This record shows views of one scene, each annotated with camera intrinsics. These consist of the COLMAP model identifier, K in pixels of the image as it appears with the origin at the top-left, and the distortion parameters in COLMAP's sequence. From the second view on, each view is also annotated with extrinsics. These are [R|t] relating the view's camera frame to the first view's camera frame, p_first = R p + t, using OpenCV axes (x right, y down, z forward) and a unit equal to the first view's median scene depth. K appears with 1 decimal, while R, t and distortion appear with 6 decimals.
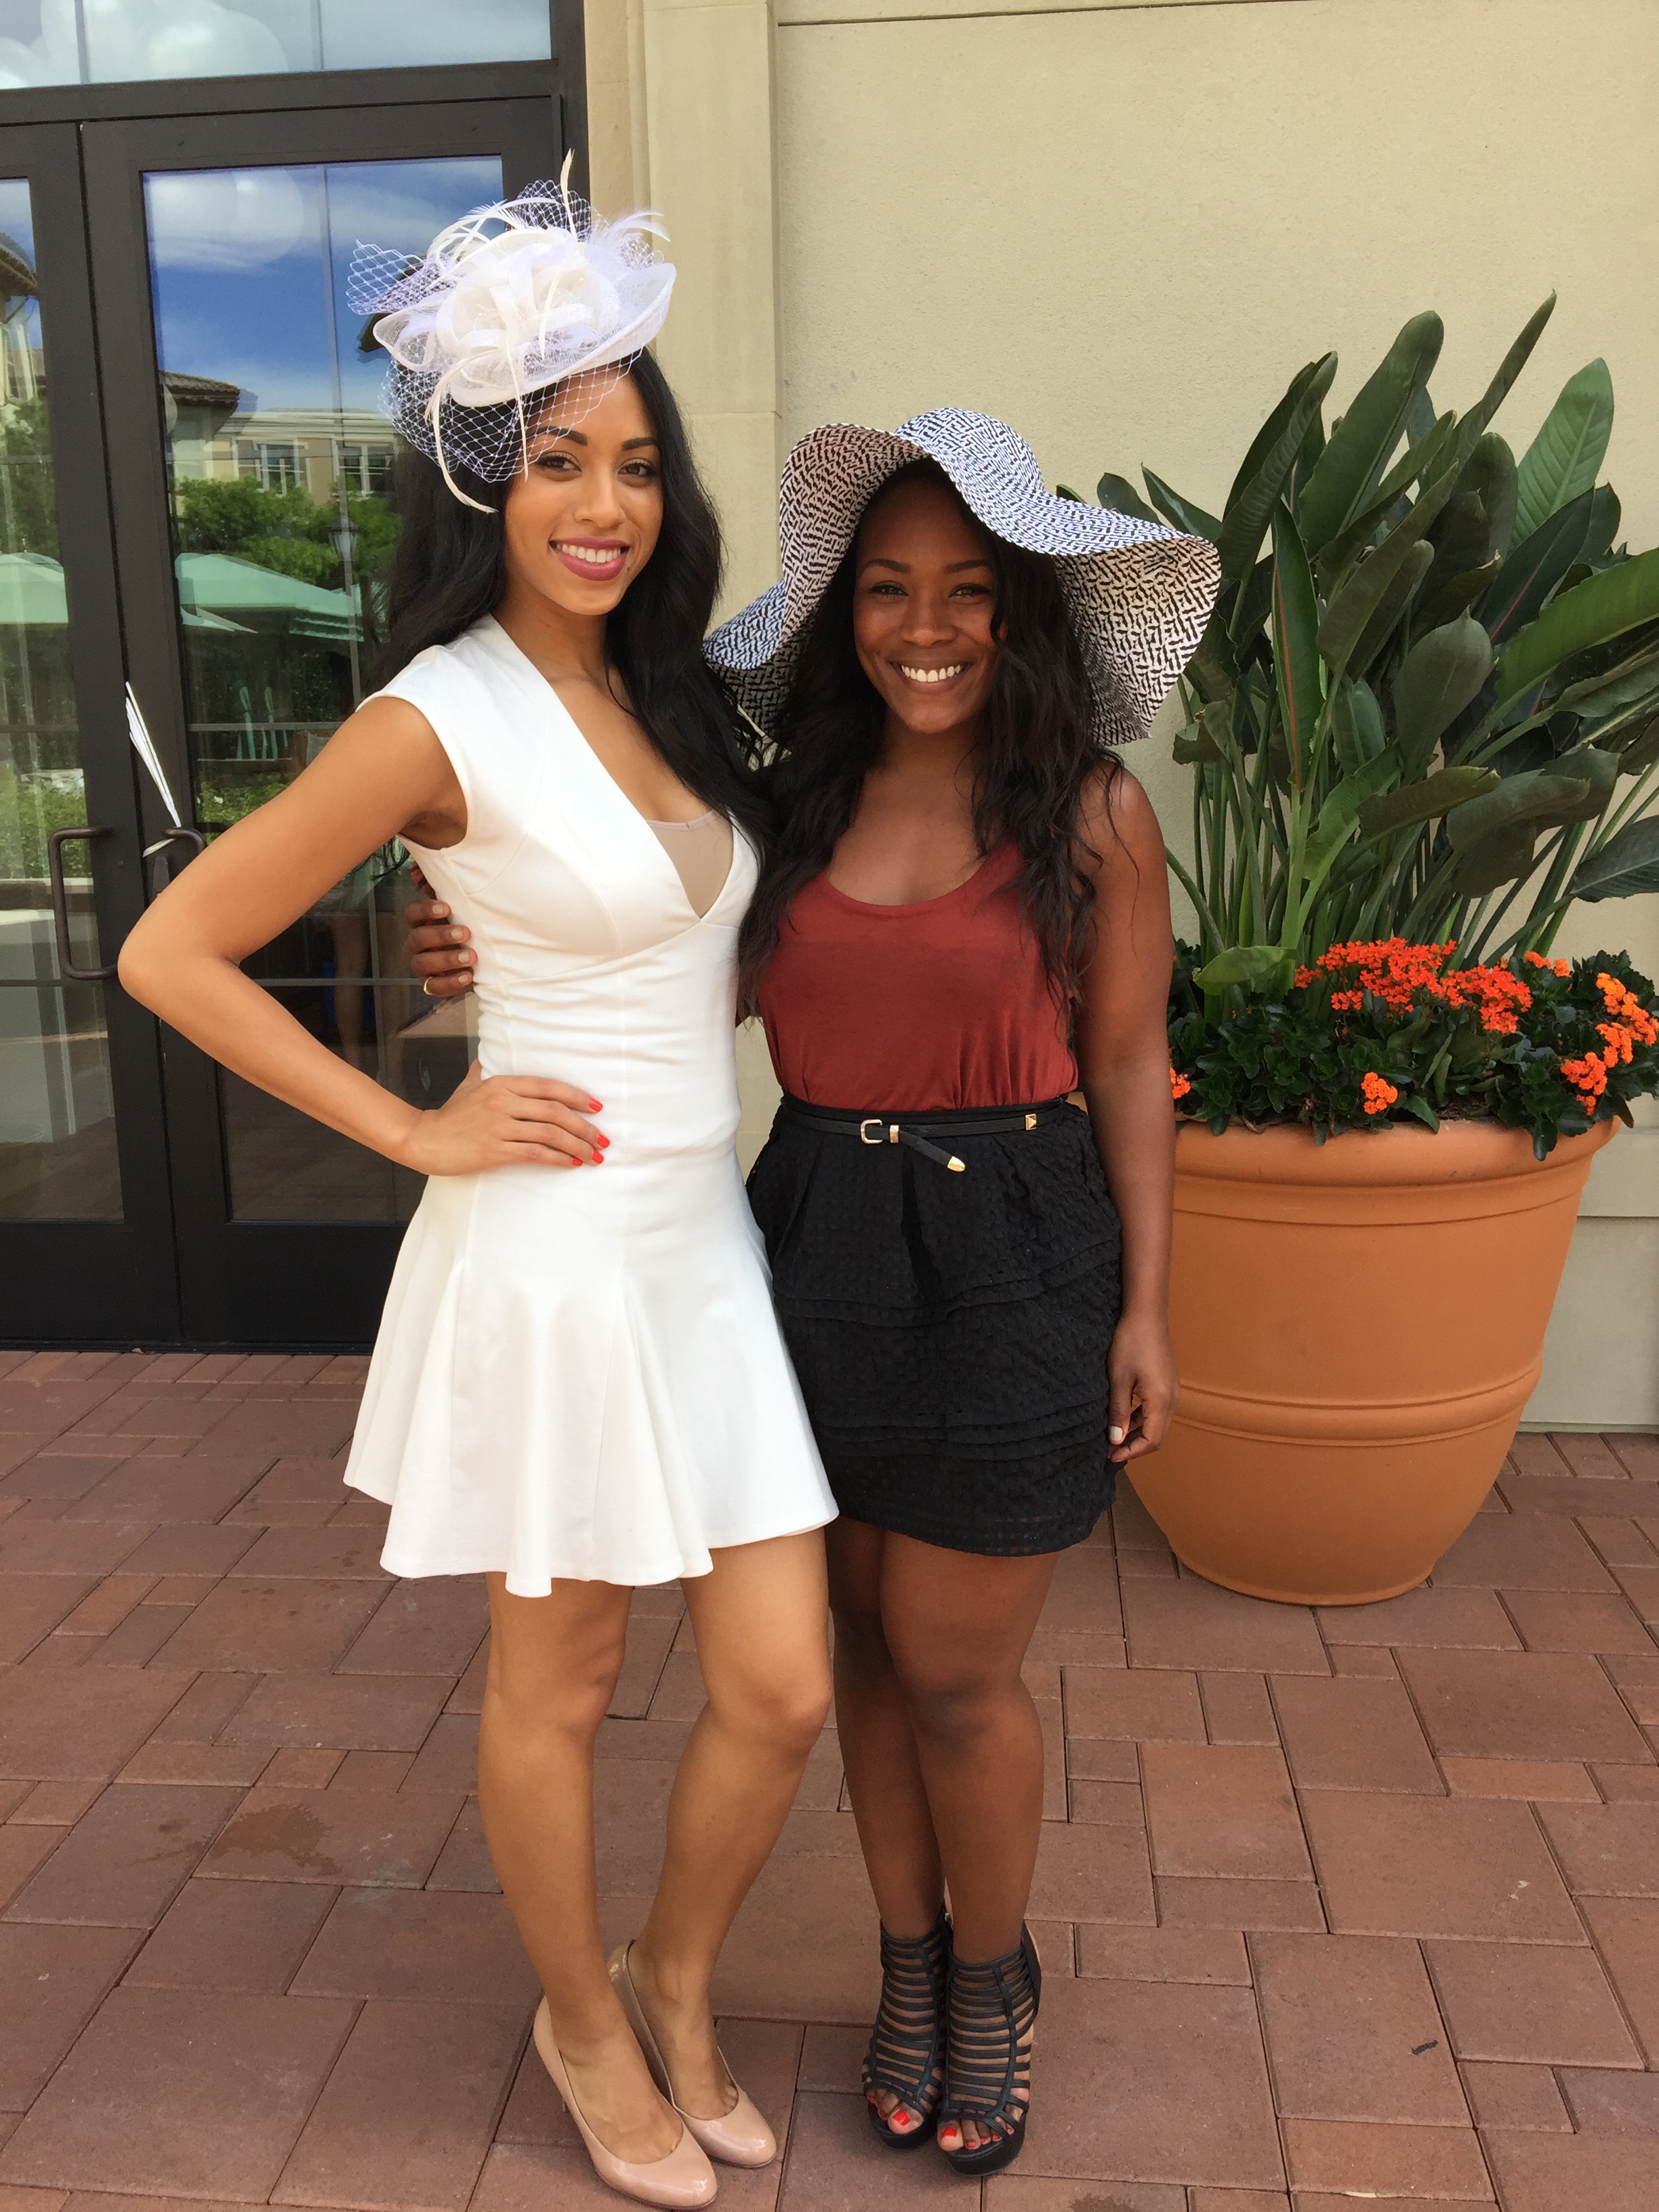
lens RADIAL K [[1917.5, 0, 833.8], [0, 1917.5, 1082.0], [0, 0, 1]] dist [0.071301, -0.117068]
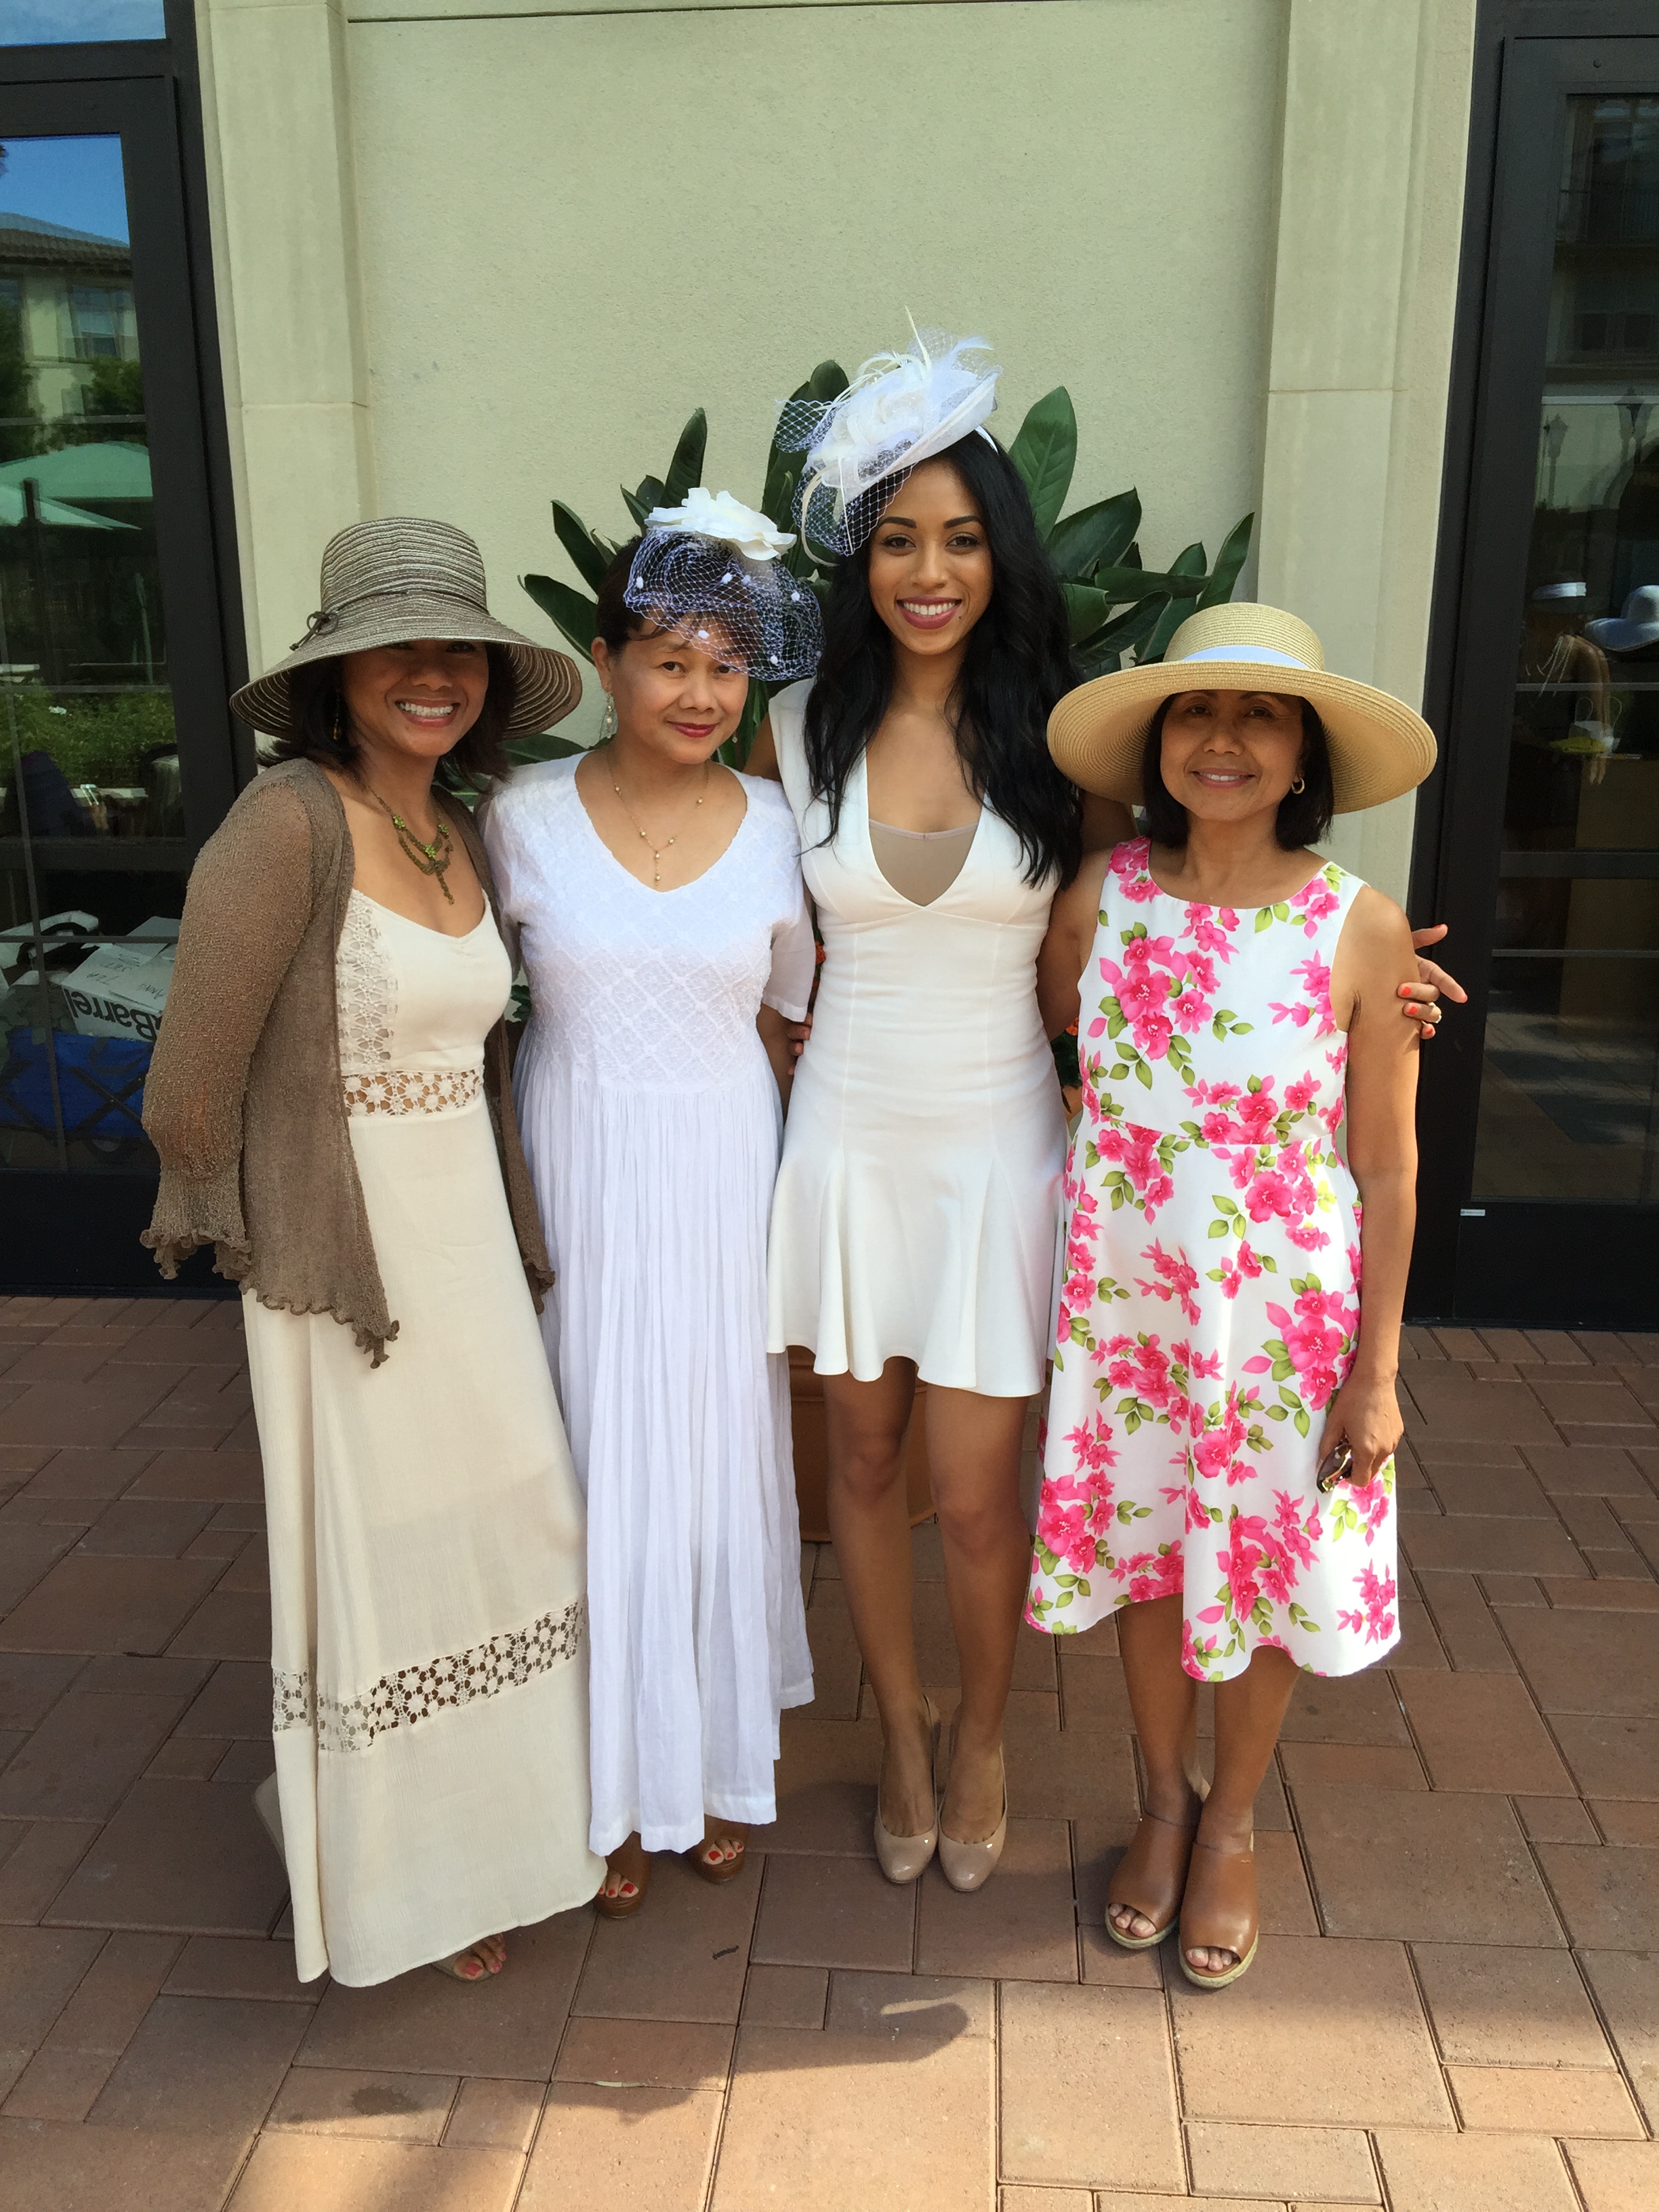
lens RADIAL K [[1917.5, 0, 847.3], [0, 1917.5, 1085.6], [0, 0, 1]] dist [0.071301, -0.117068]
pose [[0.999757, 0.001139, 0.022026, 0.254929], [-0.002495, 0.998095, 0.061640, -0.057143], [-0.021914, -0.061680, 0.997855, -0.073879]]
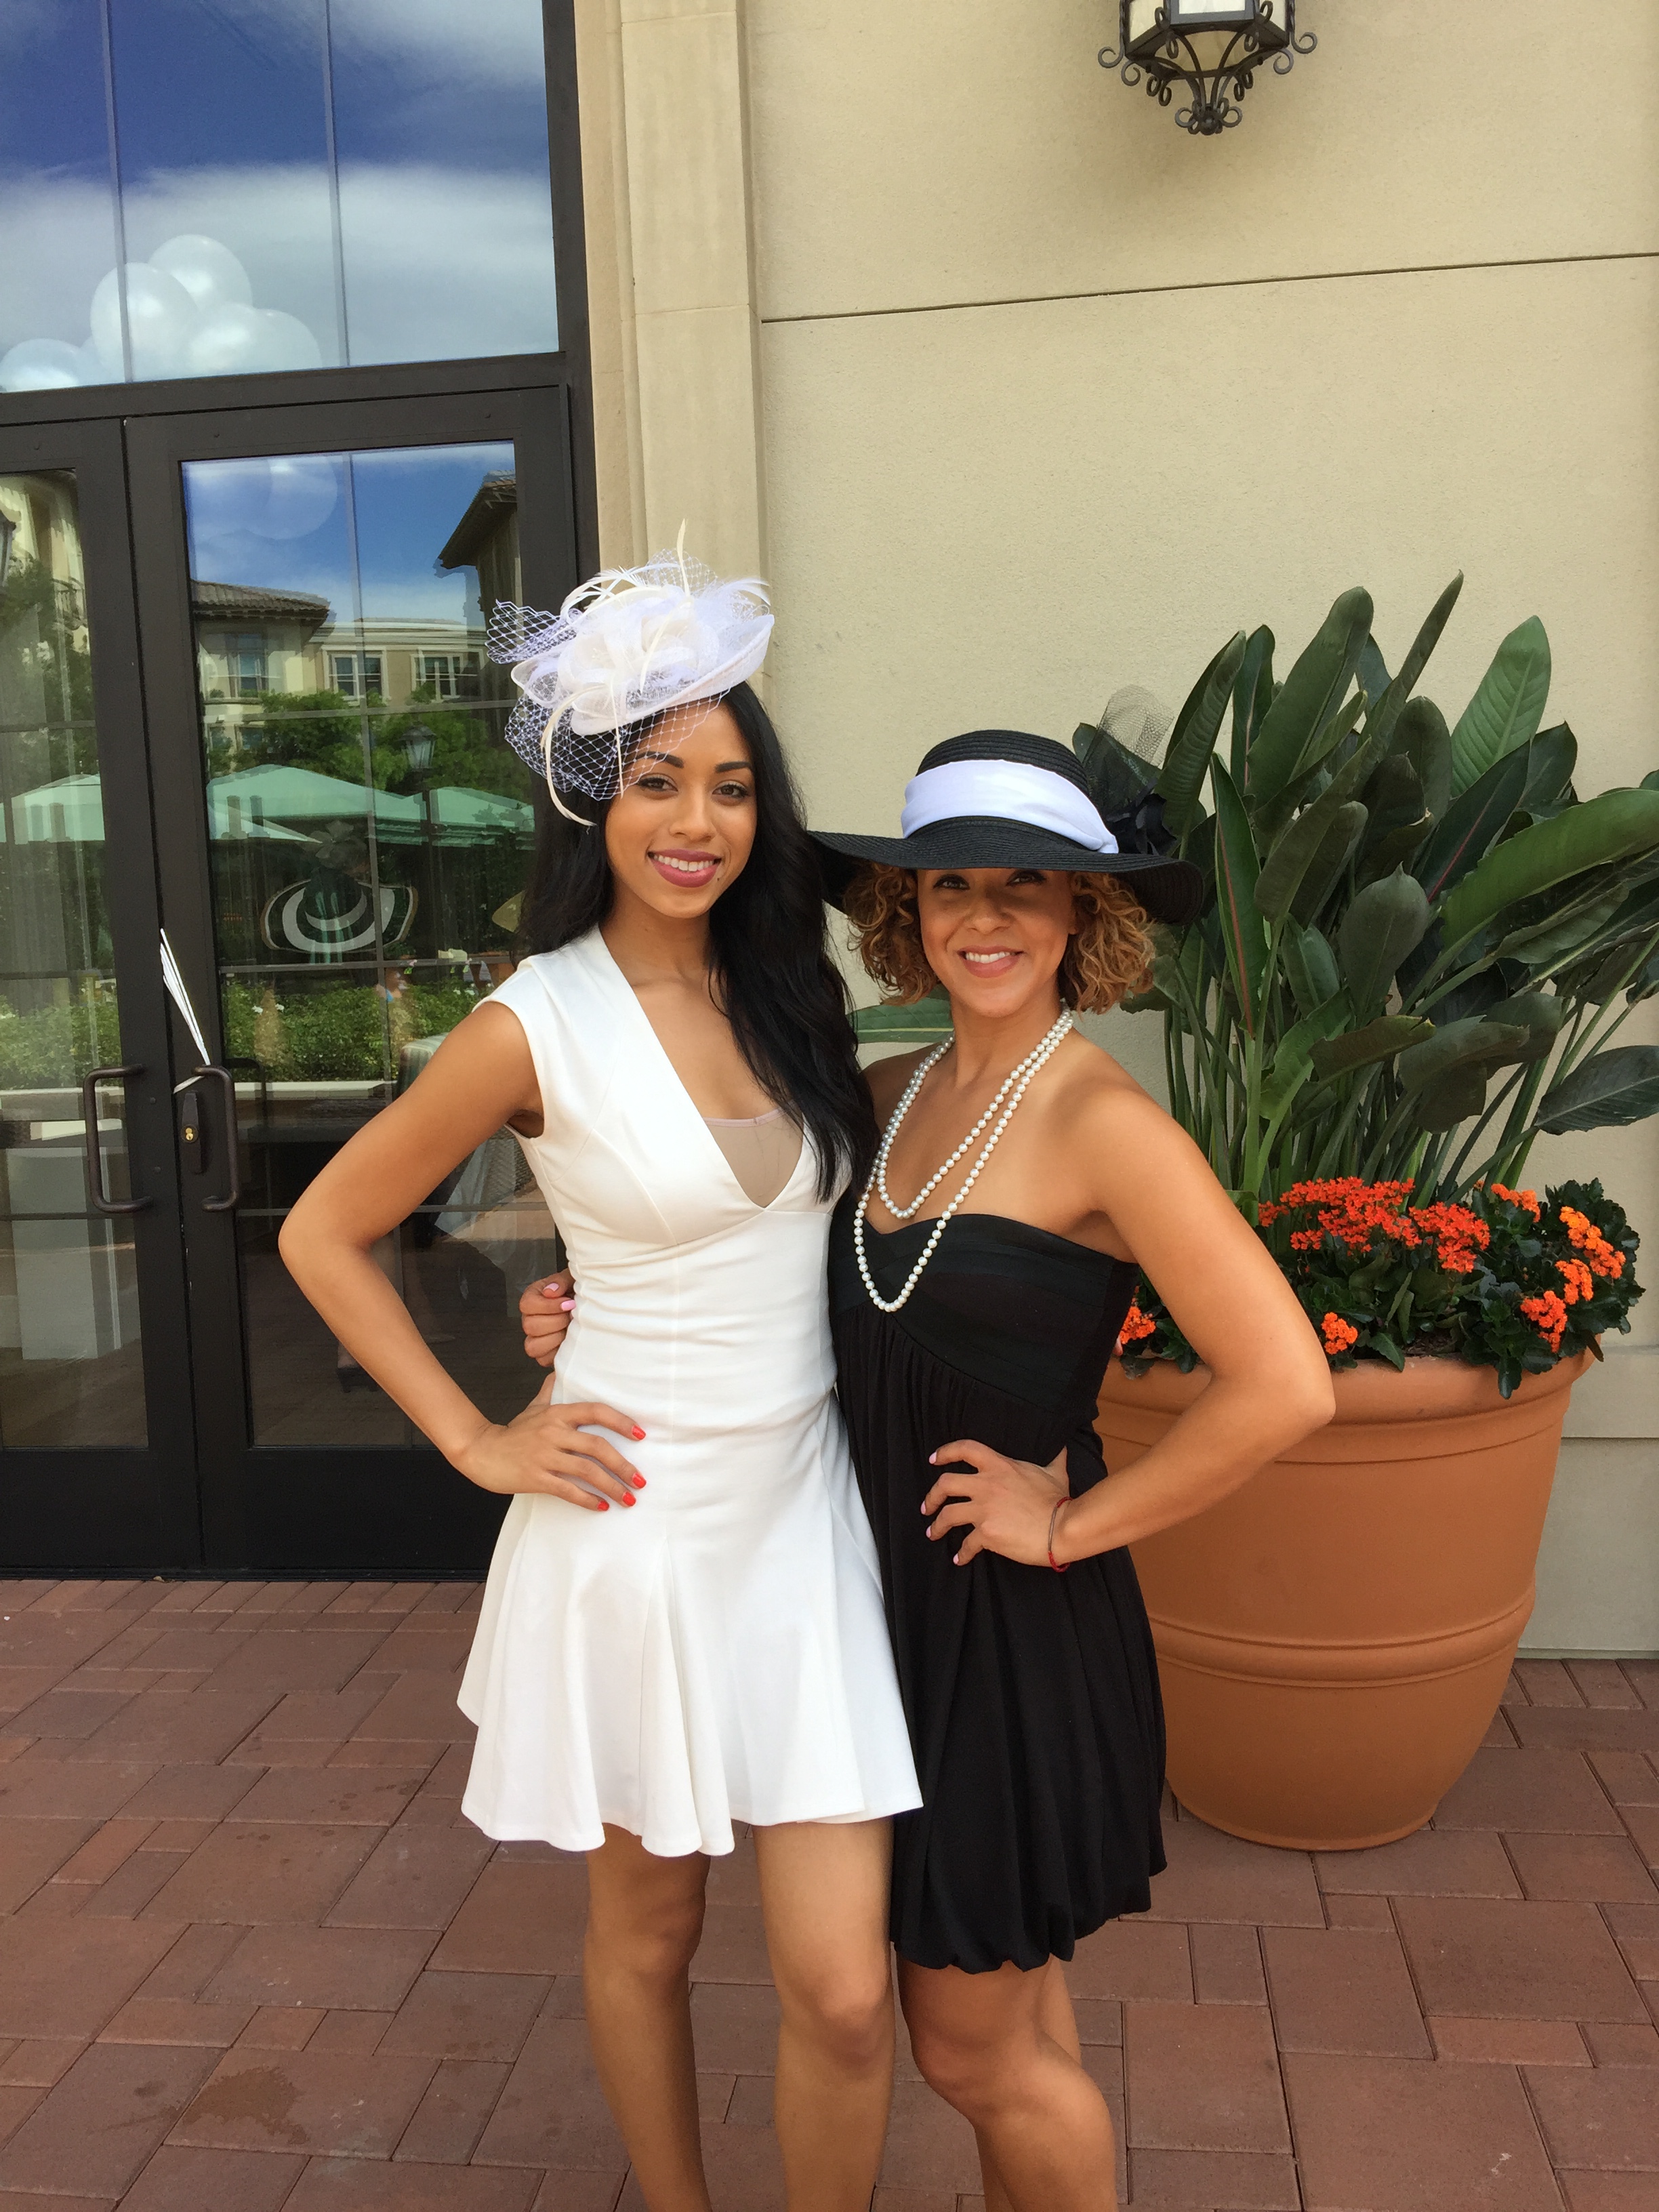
lens RADIAL K [[1917.5, 0, 834.7], [0, 1917.5, 1072.0], [0, 0, 1]] dist [0.071301, -0.117068]
pose [[0.999196, -0.017442, -0.036097, 0.051456], [0.013885, 0.995233, -0.096530, -0.033268], [0.037608, 0.095952, 0.994675, -0.028445]]
